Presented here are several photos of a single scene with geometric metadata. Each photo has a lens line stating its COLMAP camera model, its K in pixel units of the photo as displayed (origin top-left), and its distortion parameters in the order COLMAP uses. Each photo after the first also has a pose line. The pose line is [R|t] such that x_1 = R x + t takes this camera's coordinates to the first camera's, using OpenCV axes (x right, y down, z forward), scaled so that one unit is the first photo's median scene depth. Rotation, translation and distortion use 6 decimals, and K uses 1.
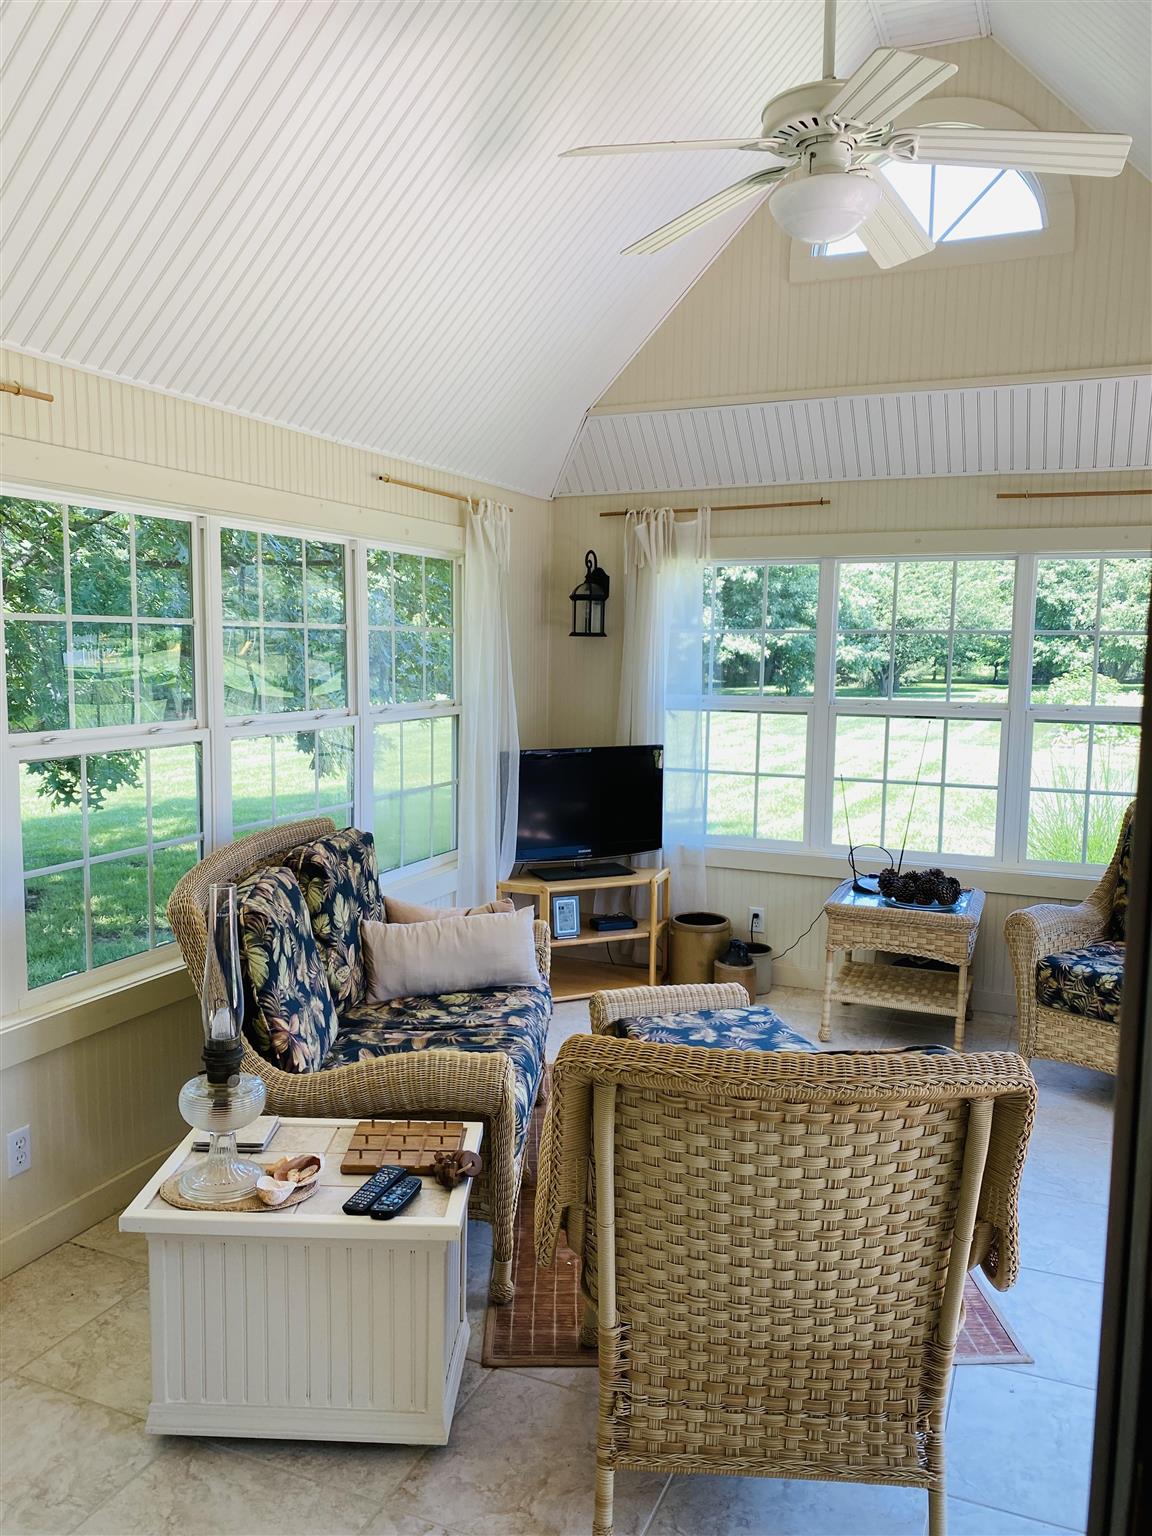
lens RADIAL K [[1169.3, 0, 576.0], [0, 1169.3, 768.0], [0, 0, 1]] dist [0.042963, -0.036002]
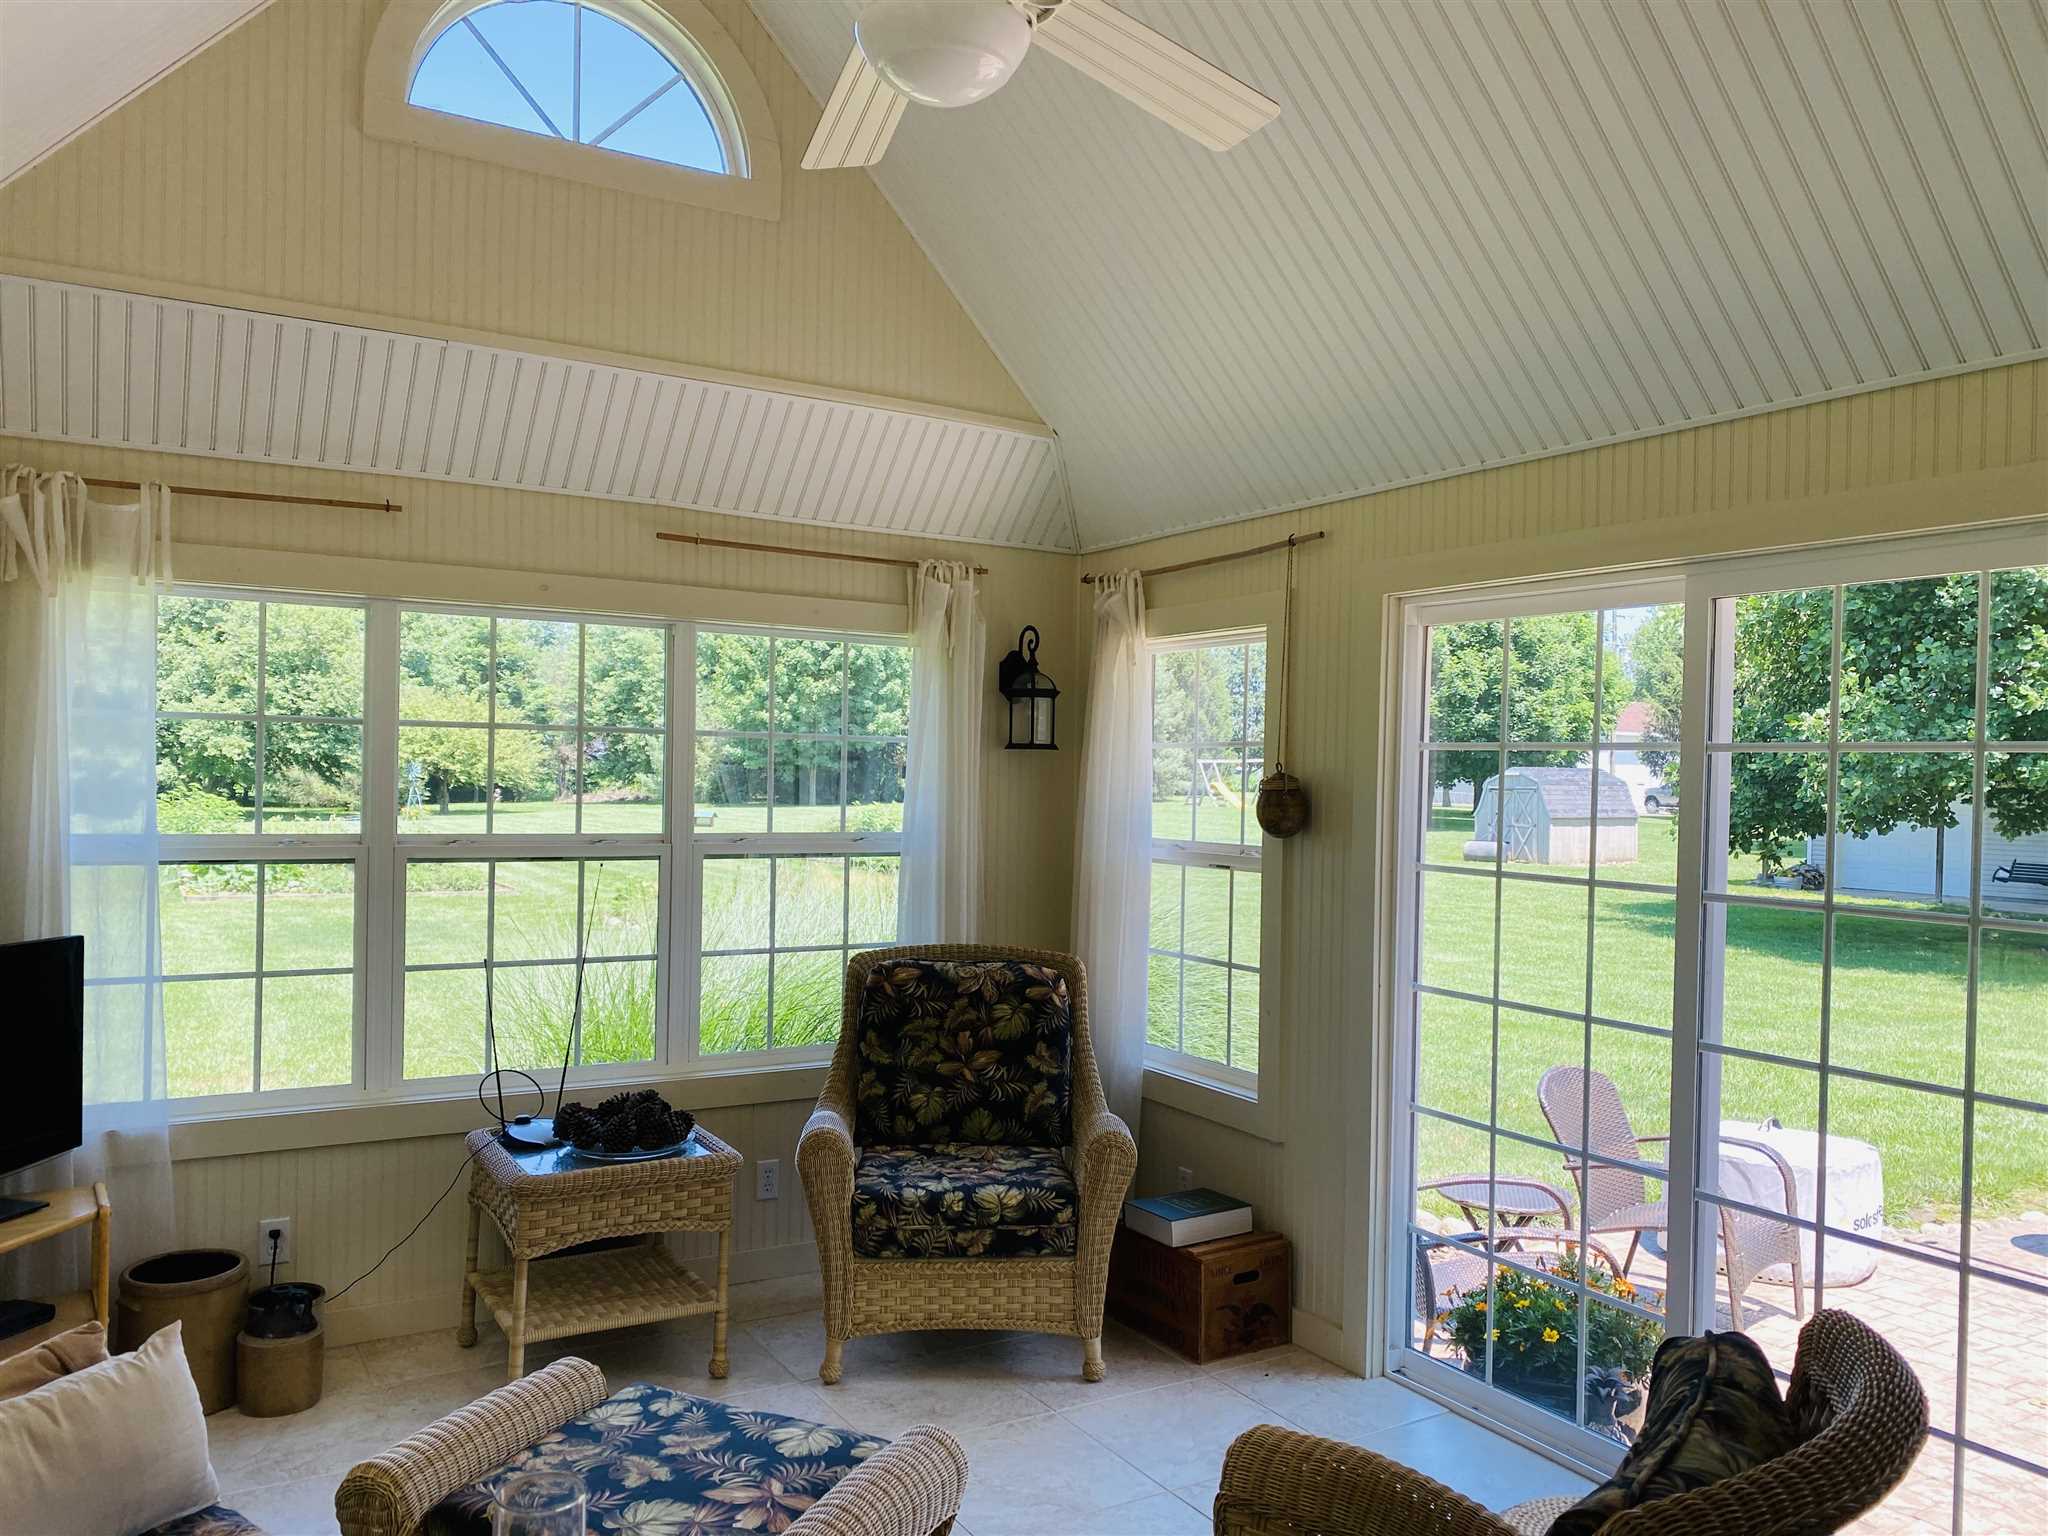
lens RADIAL K [[1559.1, 0, 1027.1], [0, 1559.1, 786.0], [0, 0, 1]] dist [0.042963, -0.036002]
pose [[0.587689, -0.005318, 0.809069, -0.260623], [0.073775, 0.996165, -0.047040, -0.024707], [-0.805716, 0.087334, 0.585828, 0.299448]]
